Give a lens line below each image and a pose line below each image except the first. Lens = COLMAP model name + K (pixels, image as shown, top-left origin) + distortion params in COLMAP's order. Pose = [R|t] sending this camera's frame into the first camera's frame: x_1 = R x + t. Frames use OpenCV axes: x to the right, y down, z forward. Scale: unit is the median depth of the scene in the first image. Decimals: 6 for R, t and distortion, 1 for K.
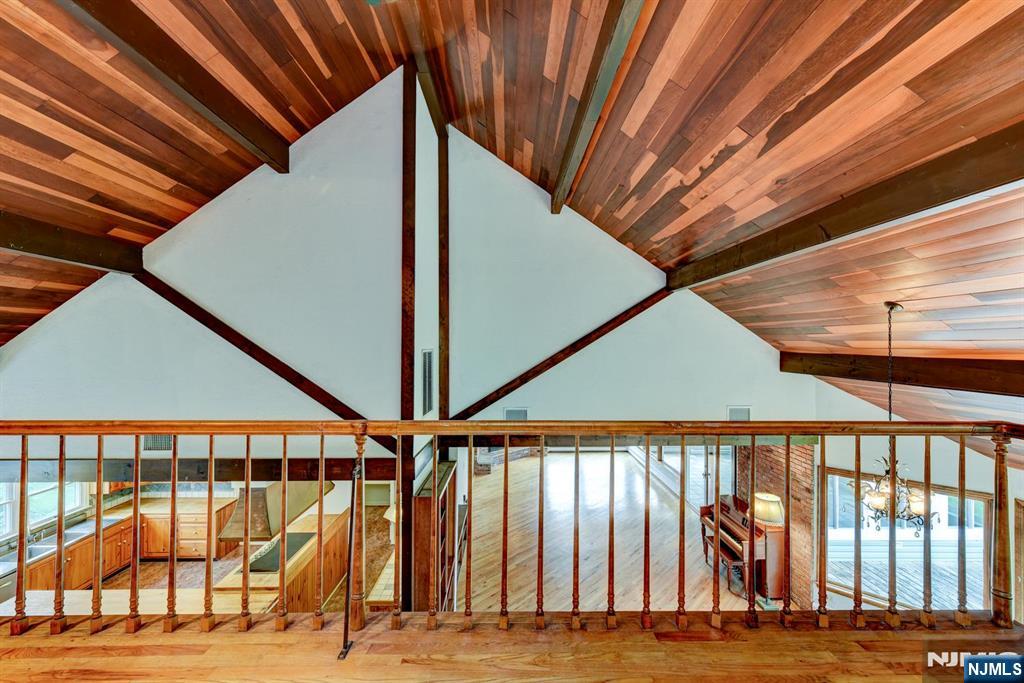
lens RADIAL K [[418.4, 0, 517.0], [0, 418.4, 343.6], [0, 0, 1]] dist [0.002277, -0.000796]
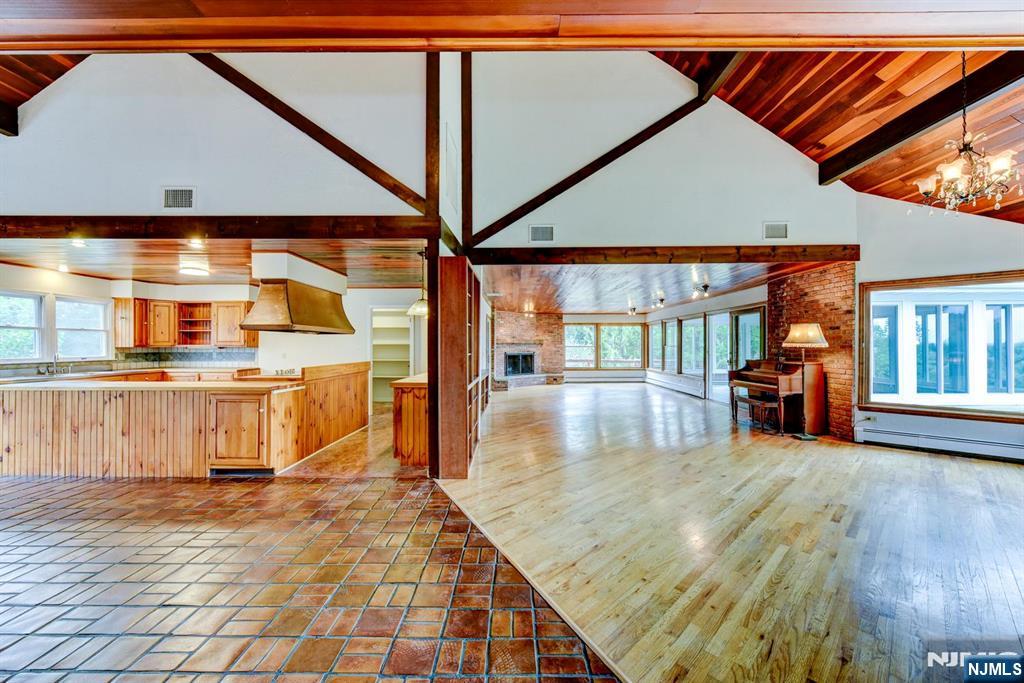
lens RADIAL K [[418.4, 0, 515.0], [0, 418.4, 343.9], [0, 0, 1]] dist [0.002277, -0.000796]
pose [[0.999506, -0.005398, -0.030951, -0.032247], [0.005616, 0.999960, 0.006948, 0.410774], [0.030912, -0.007119, 0.999497, 0.026880]]
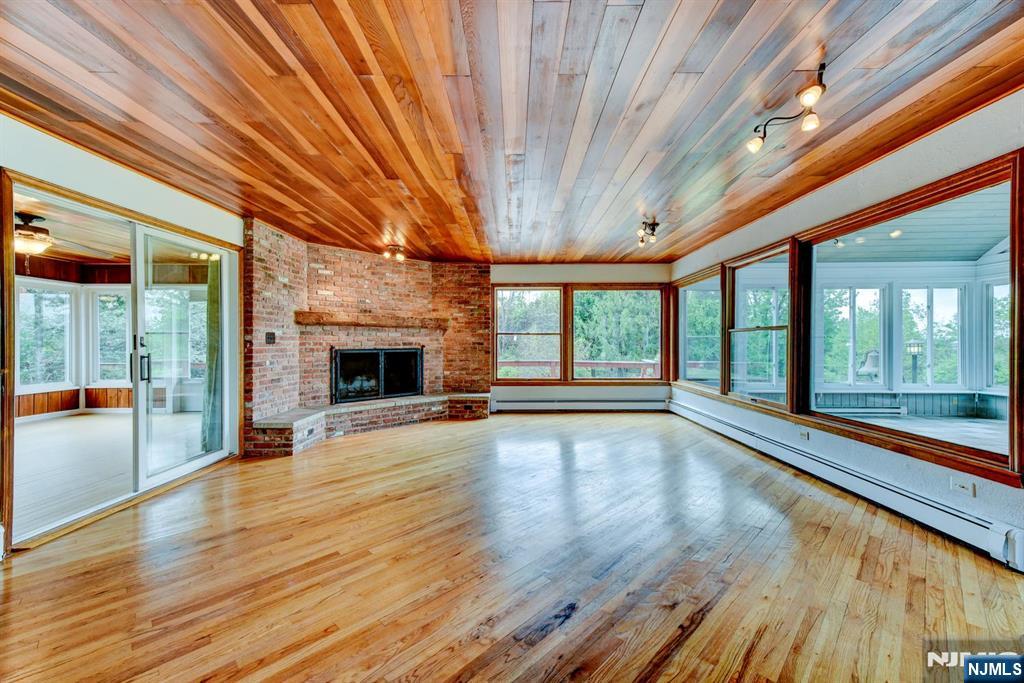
lens RADIAL K [[415.6, 0, 516.8], [0, 415.6, 343.3], [0, 0, 1]] dist [0.009390, -0.000055]
pose [[0.999724, -0.004572, -0.023052, 0.275729], [0.004937, 0.999863, 0.015817, 0.454201], [0.022976, -0.015926, 0.999609, 1.404310]]
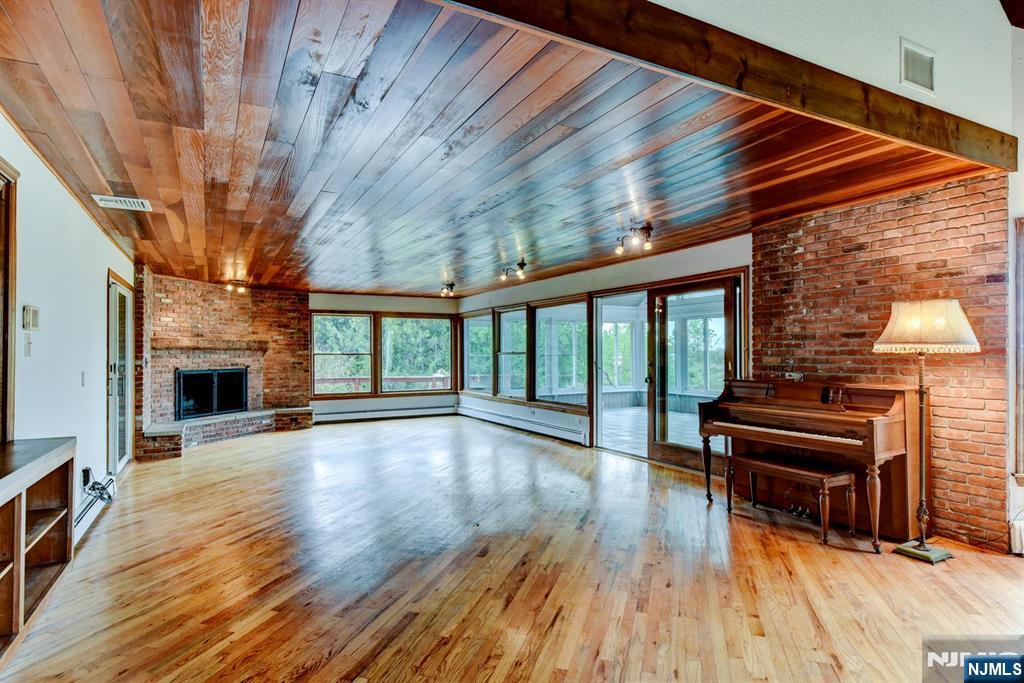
lens RADIAL K [[559.0, 0, 524.9], [0, 559.0, 348.7], [0, 0, 1]] dist [0.004745, 0.000776]
pose [[0.886358, -0.004658, 0.462977, -0.033542], [0.002559, 0.999983, 0.005161, 0.420261], [-0.462993, -0.003390, 0.886355, 0.696564]]
